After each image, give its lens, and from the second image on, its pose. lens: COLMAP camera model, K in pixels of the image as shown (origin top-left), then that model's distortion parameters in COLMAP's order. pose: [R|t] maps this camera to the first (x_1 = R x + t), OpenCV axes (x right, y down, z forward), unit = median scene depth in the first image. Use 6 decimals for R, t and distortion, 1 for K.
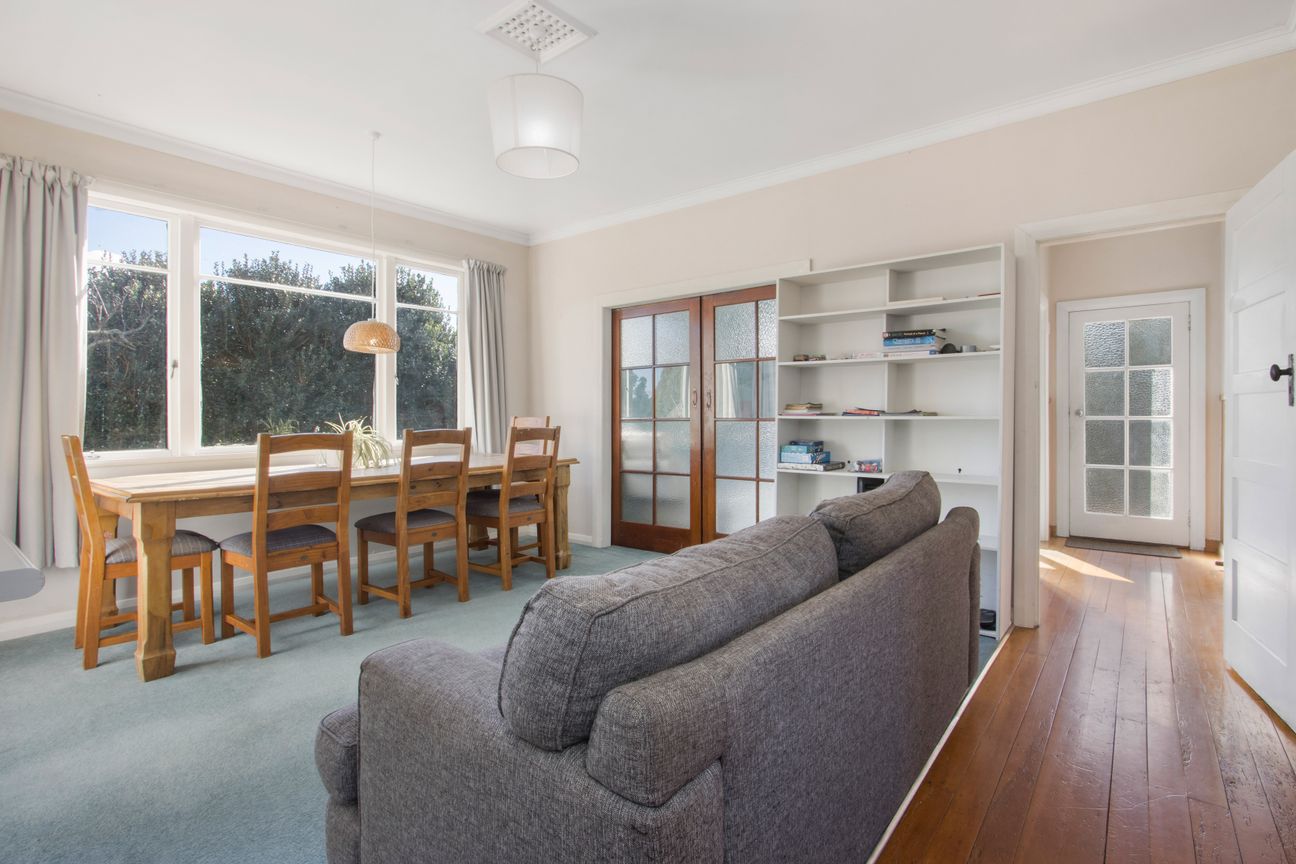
lens RADIAL K [[635.0, 0, 648.0], [0, 635.0, 432.0], [0, 0, 1]] dist [-0.012581, -0.000404]
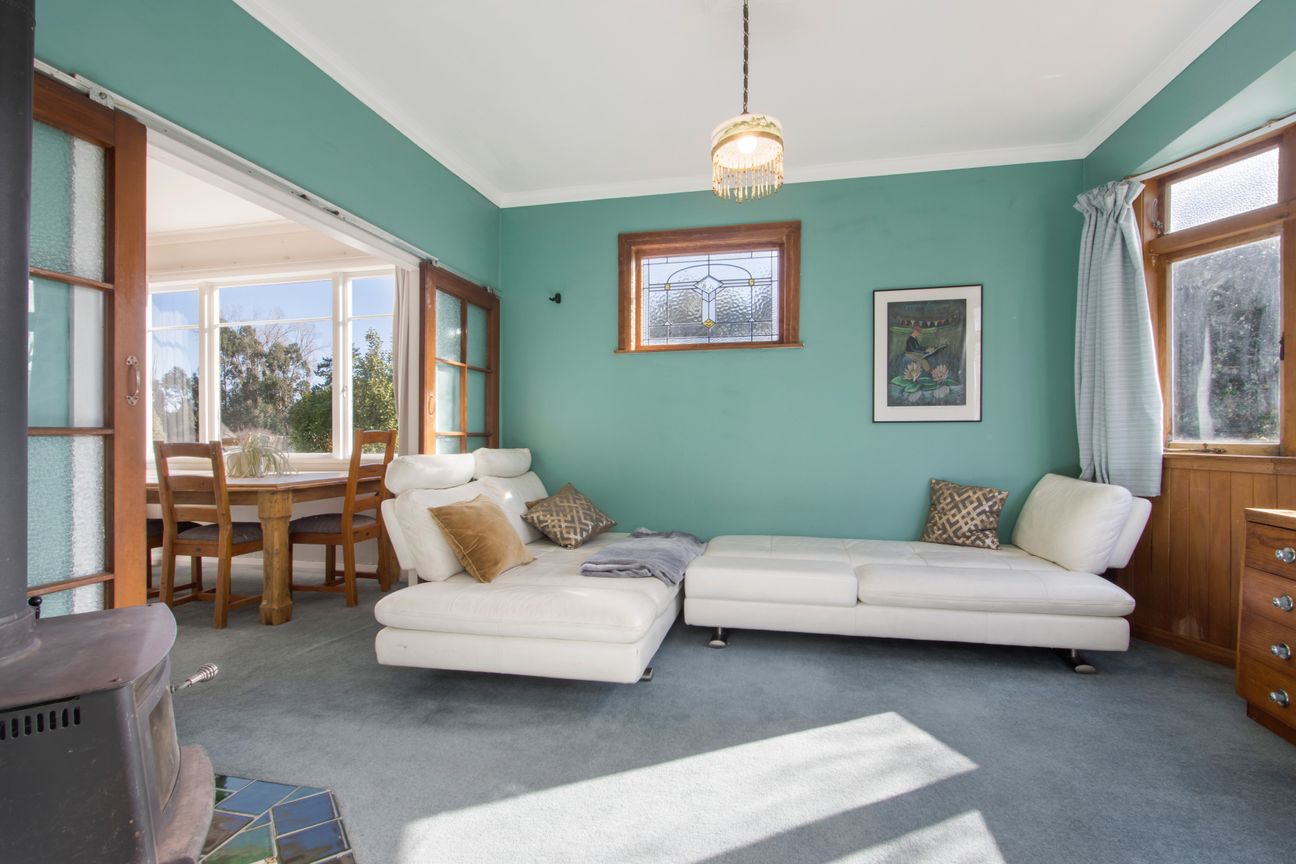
lens RADIAL K [[635.0, 0, 648.0], [0, 635.0, 432.0], [0, 0, 1]] dist [-0.012581, -0.000404]
pose [[0.446045, 0.006131, -0.894990, 0.782694], [-0.023273, 0.999718, -0.004750, -0.027977], [0.894708, 0.022948, 0.446061, 1.093556]]
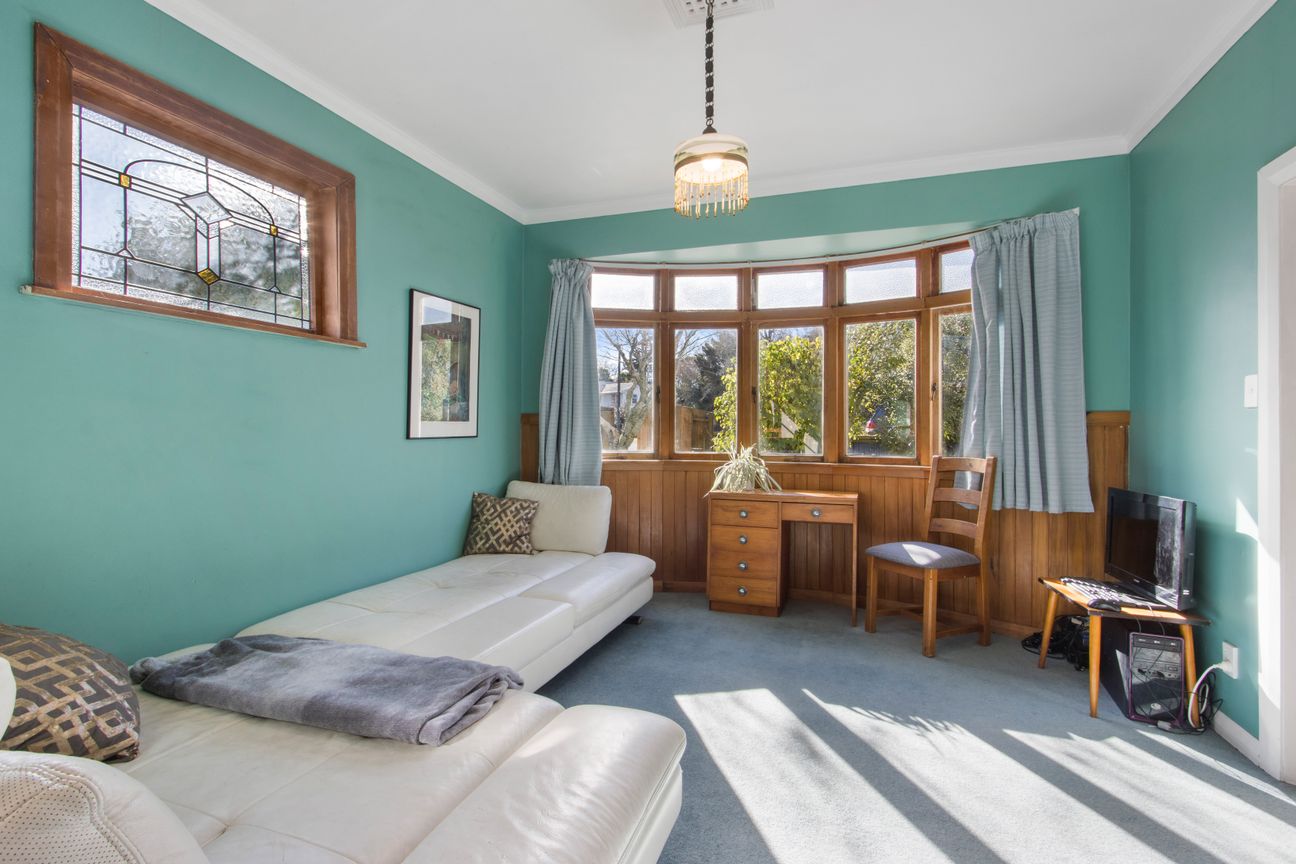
lens RADIAL K [[576.4, 0, 643.4], [0, 576.4, 467.3], [0, 0, 1]] dist [-0.001503, -0.000196]
pose [[0.957073, 0.002735, 0.289834, 0.228038], [-0.018431, 0.998506, 0.051441, -0.058043], [-0.289260, -0.054575, 0.955694, 0.988632]]
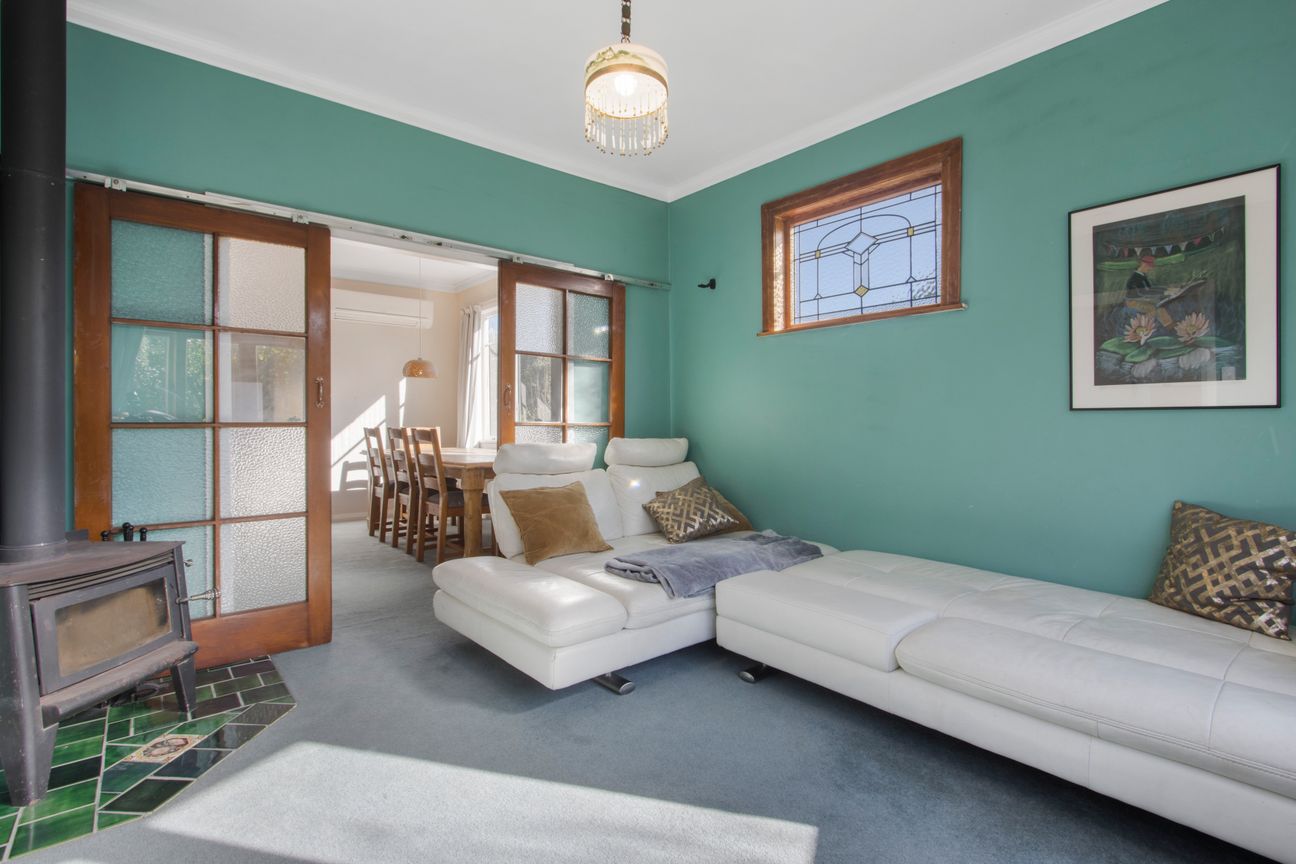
lens RADIAL K [[617.8, 0, 650.1], [0, 617.8, 421.0], [0, 0, 1]] dist [-0.012874, -0.000499]
pose [[-0.194136, 0.010880, -0.980914, 0.769396], [-0.020528, 0.999674, 0.015151, -0.042282], [0.980760, 0.023077, -0.193850, 1.467736]]
